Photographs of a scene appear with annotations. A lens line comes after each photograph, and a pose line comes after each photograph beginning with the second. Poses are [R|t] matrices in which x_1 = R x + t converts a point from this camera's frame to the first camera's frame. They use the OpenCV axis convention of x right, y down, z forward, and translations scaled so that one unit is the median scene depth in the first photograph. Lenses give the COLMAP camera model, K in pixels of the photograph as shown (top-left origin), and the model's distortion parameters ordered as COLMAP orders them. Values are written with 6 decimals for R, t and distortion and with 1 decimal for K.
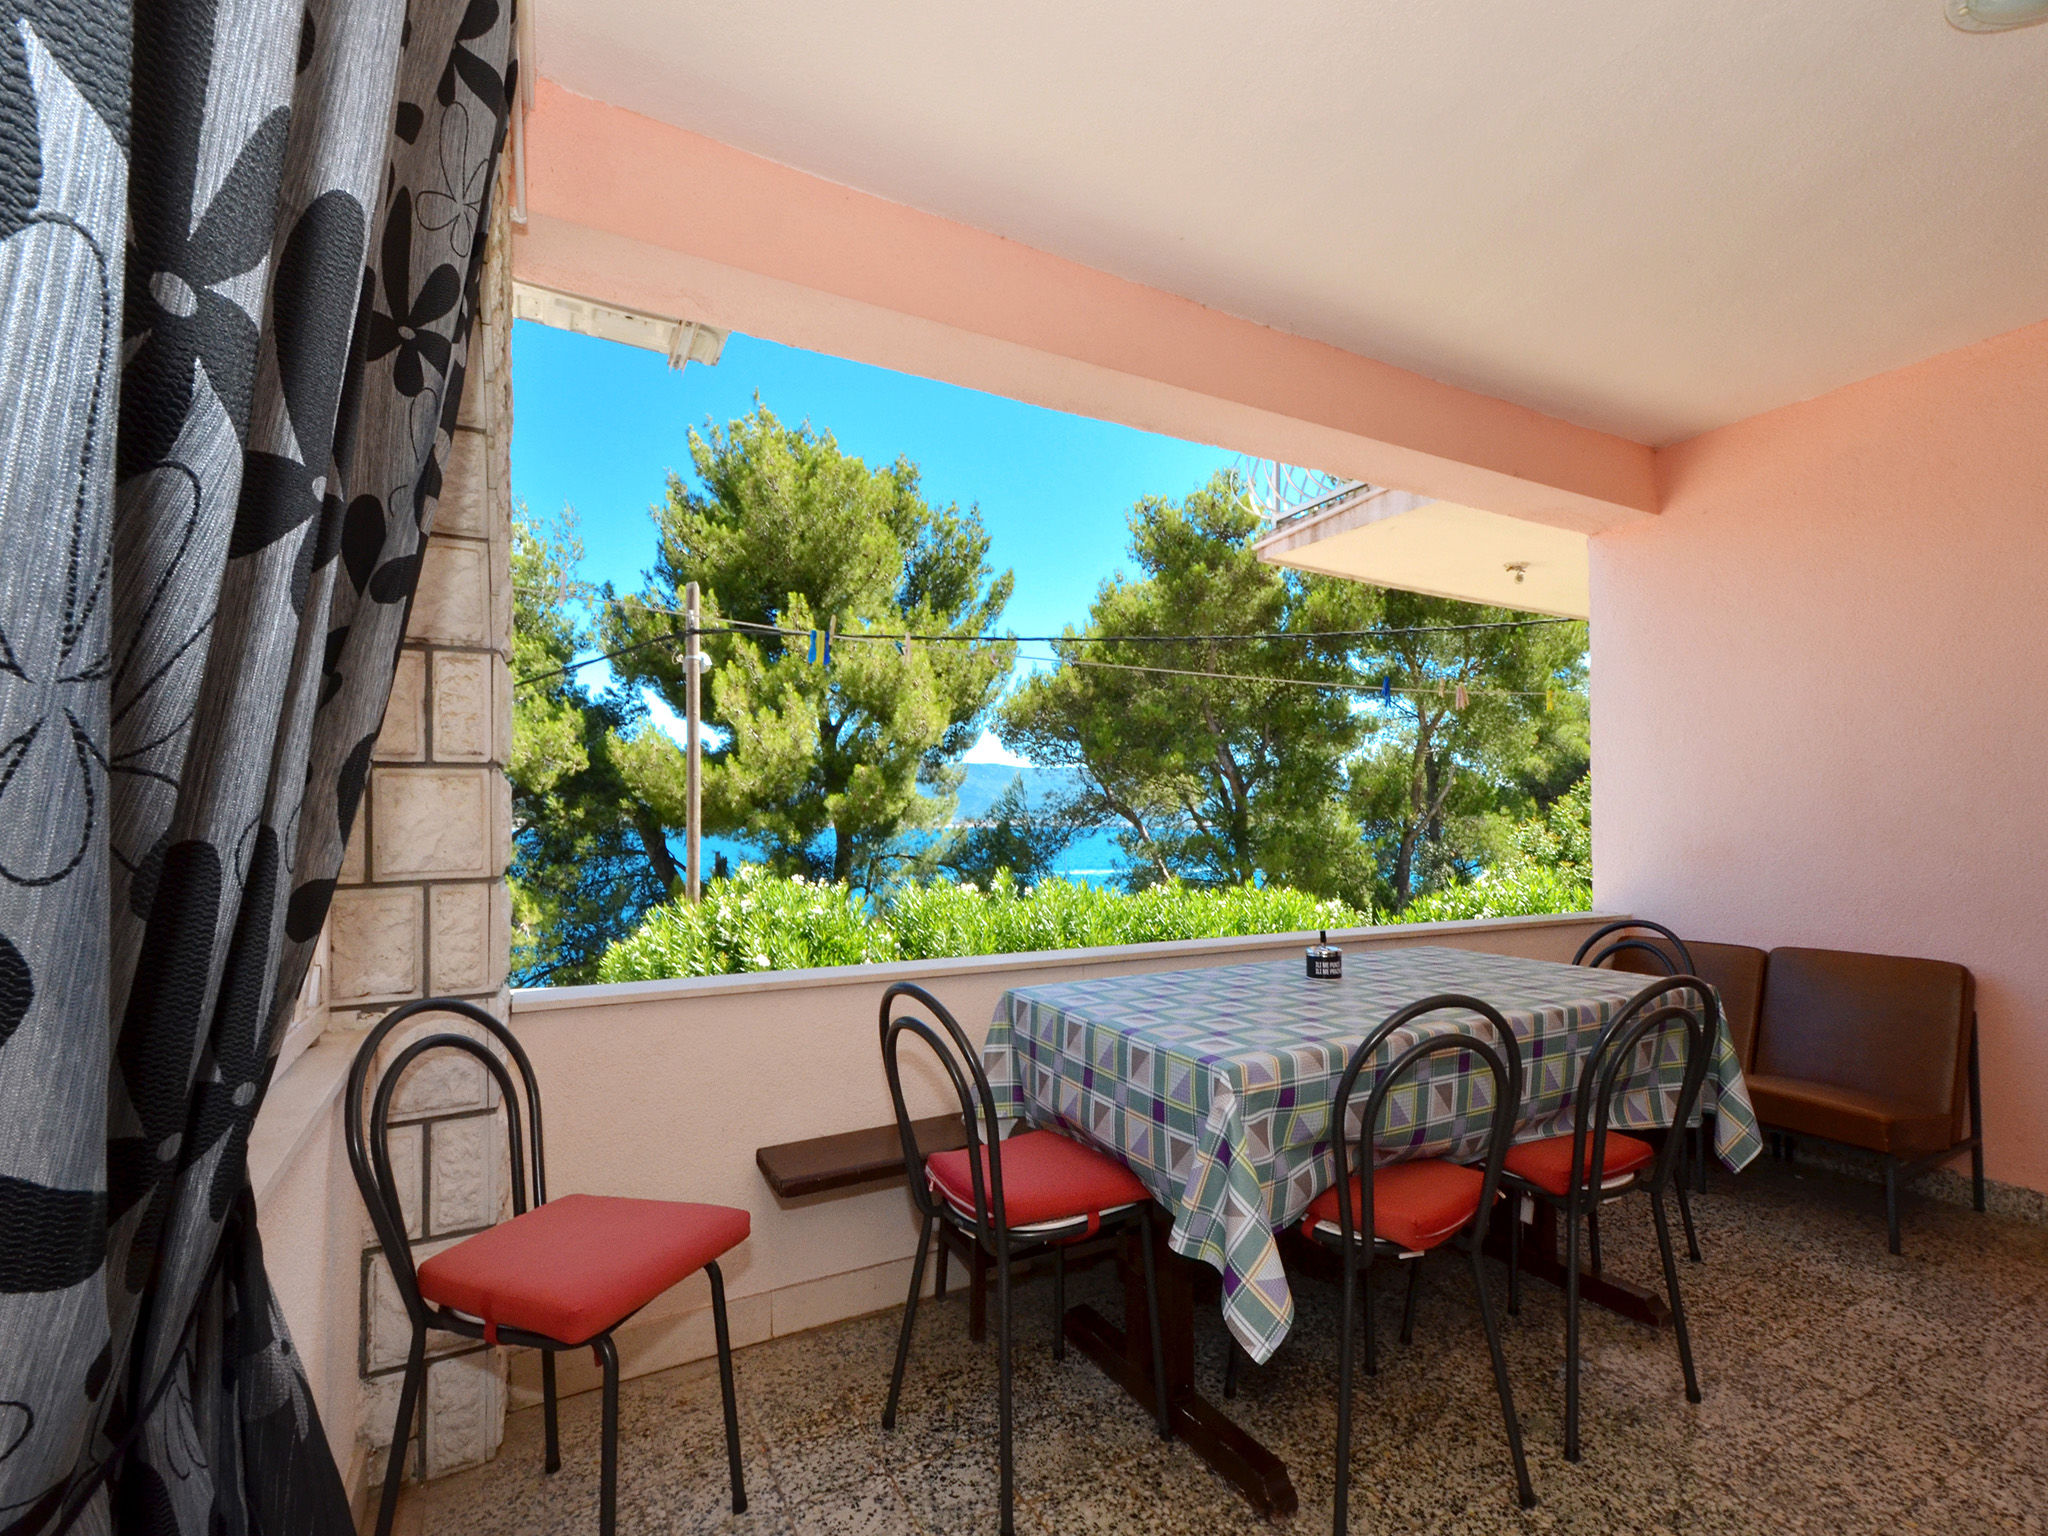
lens RADIAL K [[910.2, 0, 1023.9], [0, 910.2, 830.9], [0, 0, 1]] dist [0.020520, -0.008146]
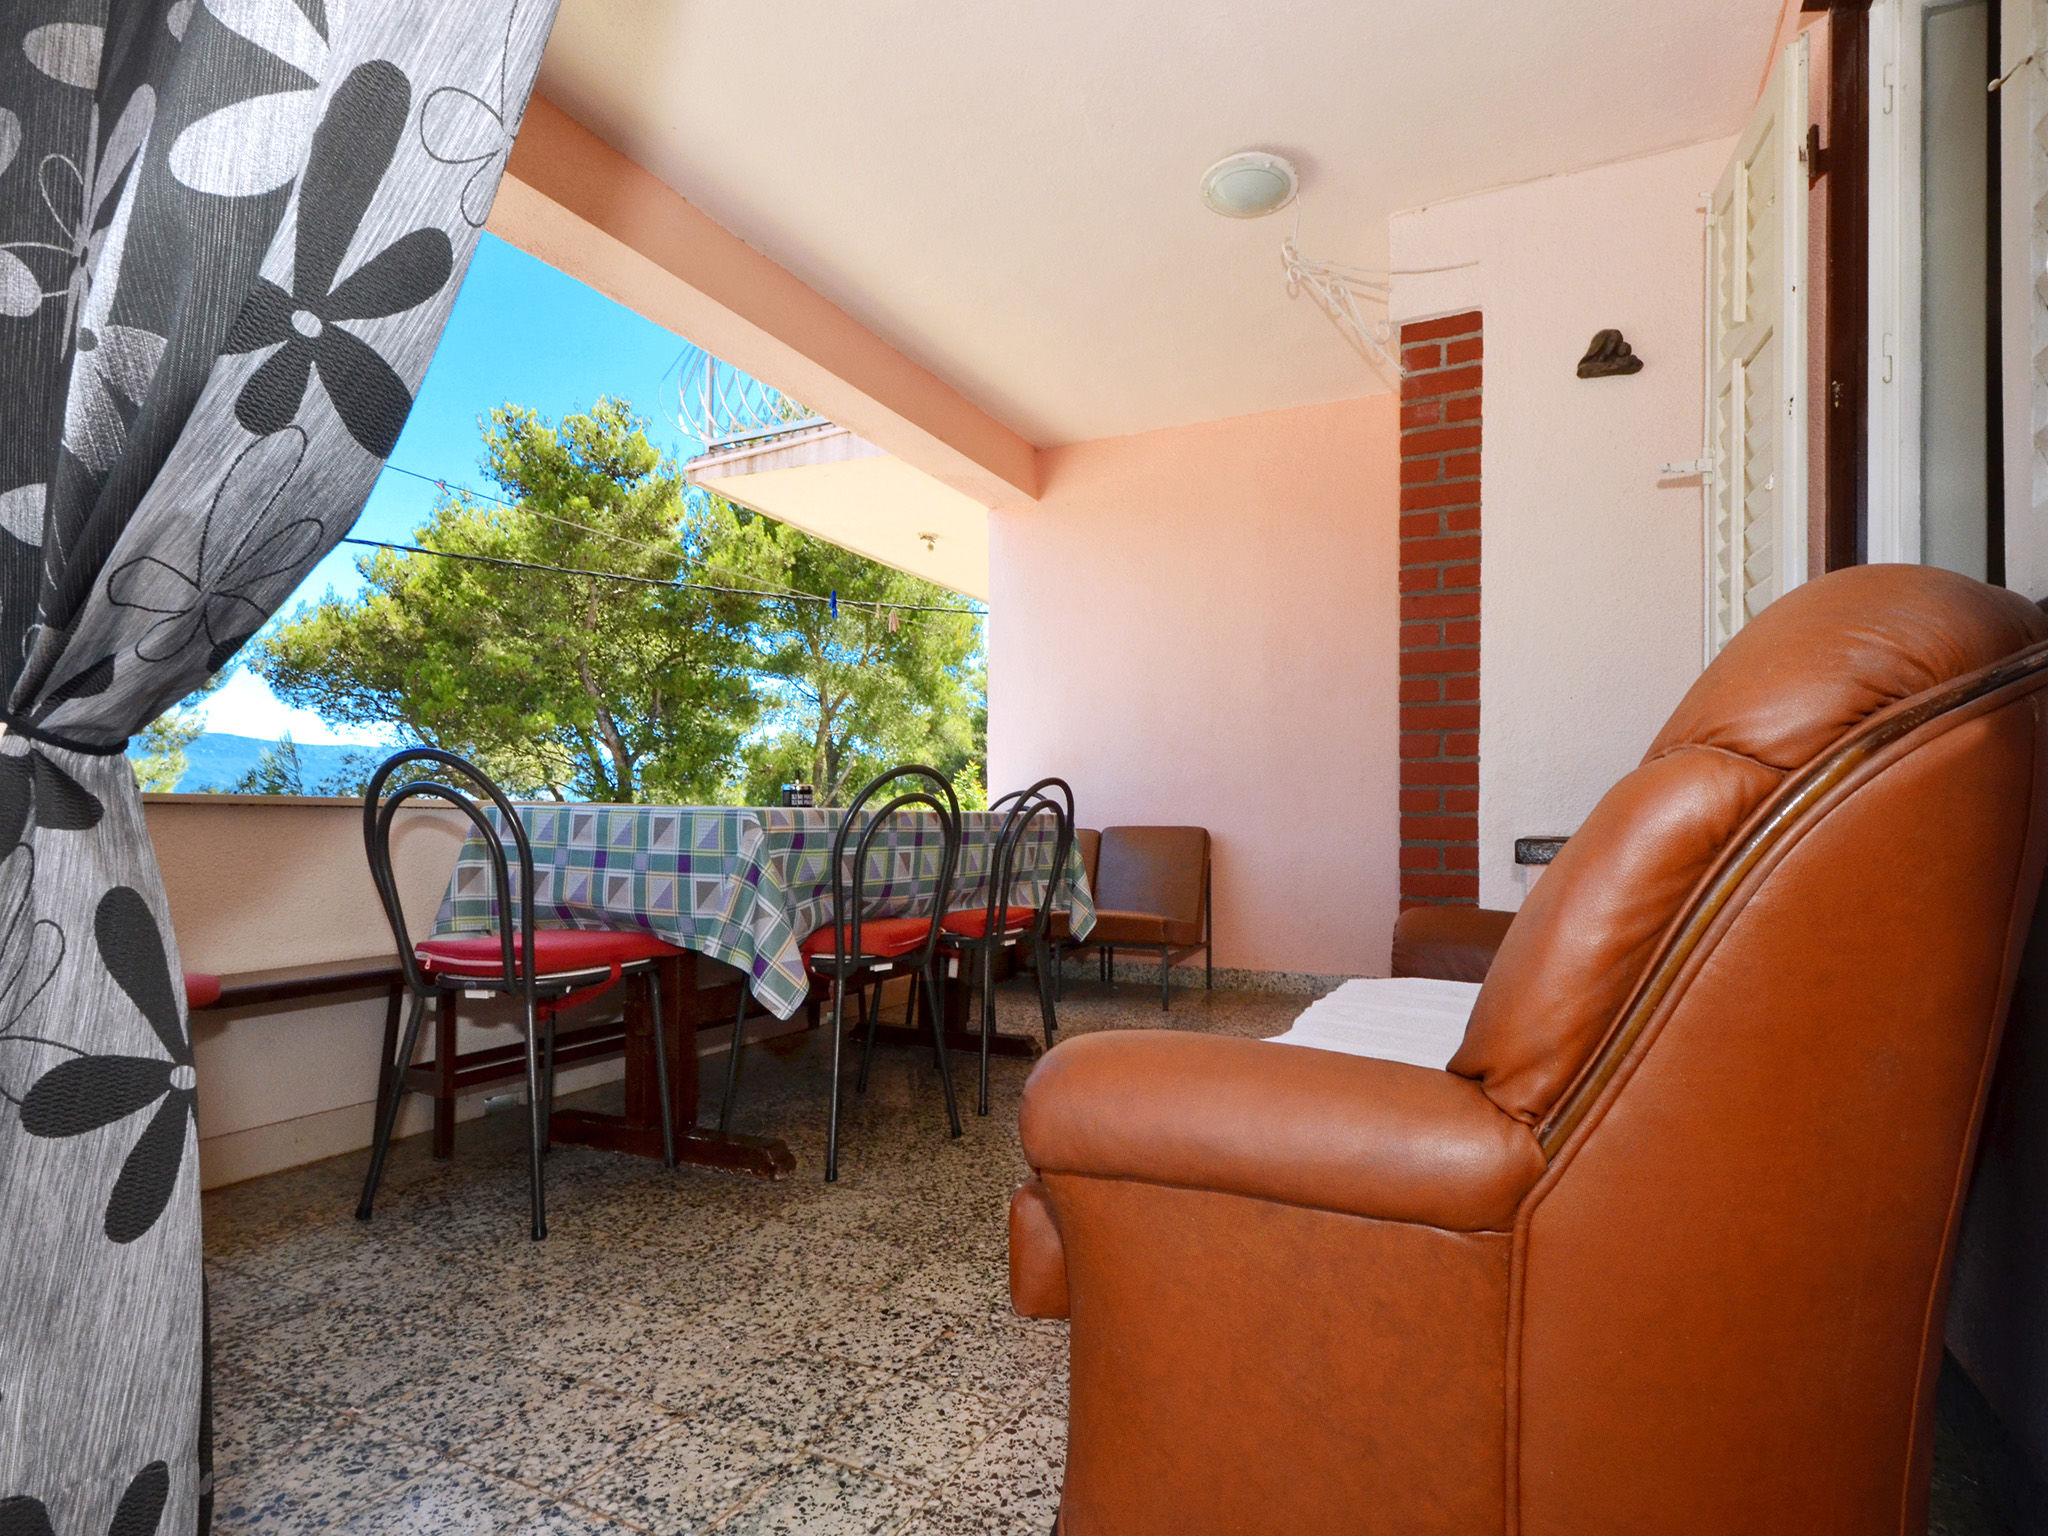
lens RADIAL K [[1032.1, 0, 1028.7], [0, 1032.1, 759.4], [0, 0, 1]] dist [0.005055, -0.000096]
pose [[0.817612, 0.059551, 0.572682, -0.169967], [-0.025512, 0.997407, -0.067292, 0.177986], [-0.575205, 0.040408, 0.817011, -0.203597]]
